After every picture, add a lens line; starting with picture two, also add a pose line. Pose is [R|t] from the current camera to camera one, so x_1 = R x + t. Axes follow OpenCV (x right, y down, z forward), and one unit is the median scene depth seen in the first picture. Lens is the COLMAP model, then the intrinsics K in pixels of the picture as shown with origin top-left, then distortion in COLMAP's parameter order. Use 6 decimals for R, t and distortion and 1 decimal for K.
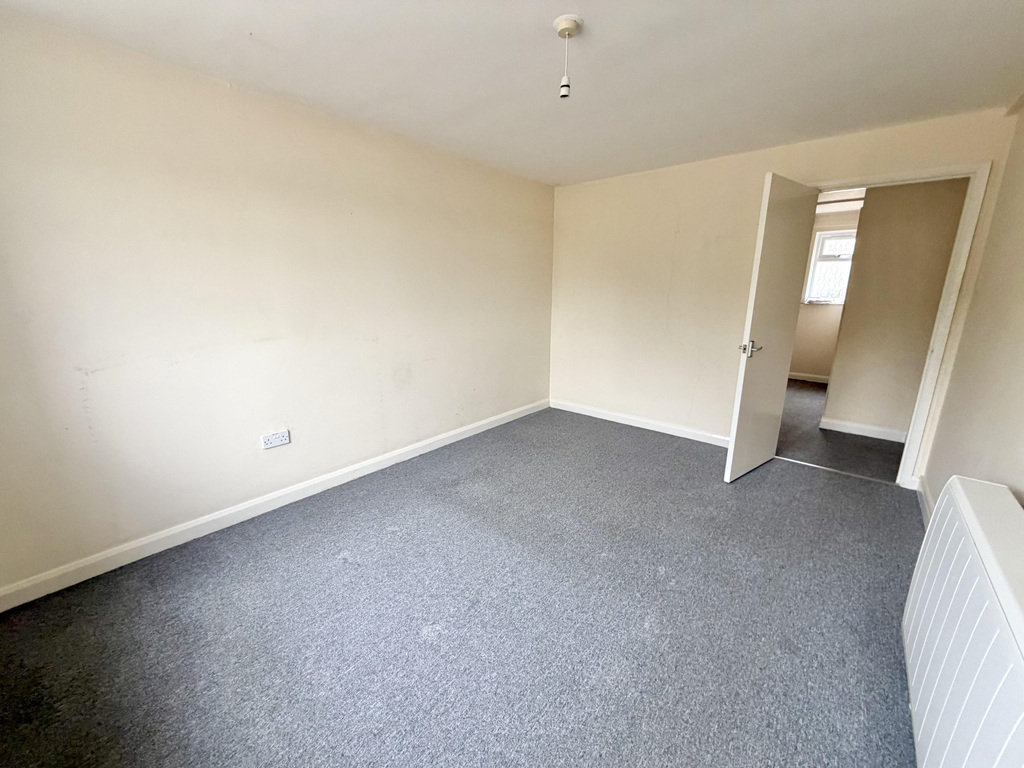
lens RADIAL K [[408.0, 0, 507.9], [0, 408.0, 383.0], [0, 0, 1]] dist [0.001316, 0.000499]
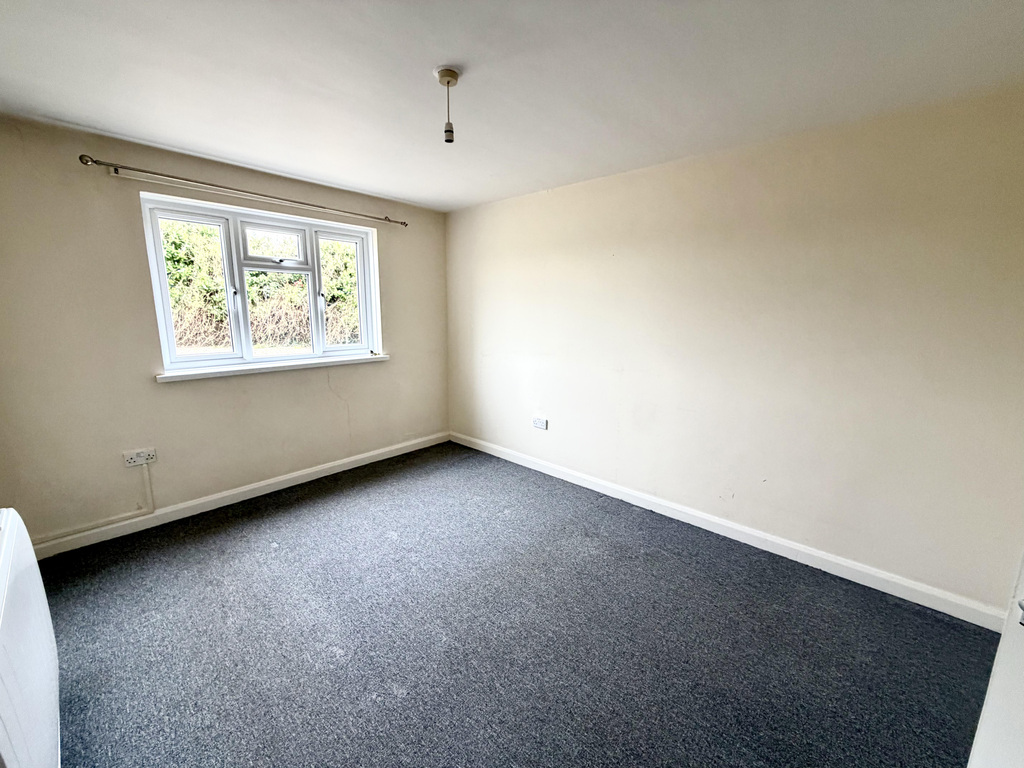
lens RADIAL K [[408.0, 0, 507.9], [0, 408.0, 383.0], [0, 0, 1]] dist [0.001316, 0.000499]
pose [[-0.036281, 0.175153, -0.983872, 0.811189], [-0.240648, 0.954018, 0.178713, -0.222610], [0.969934, 0.243251, 0.007538, 0.833895]]
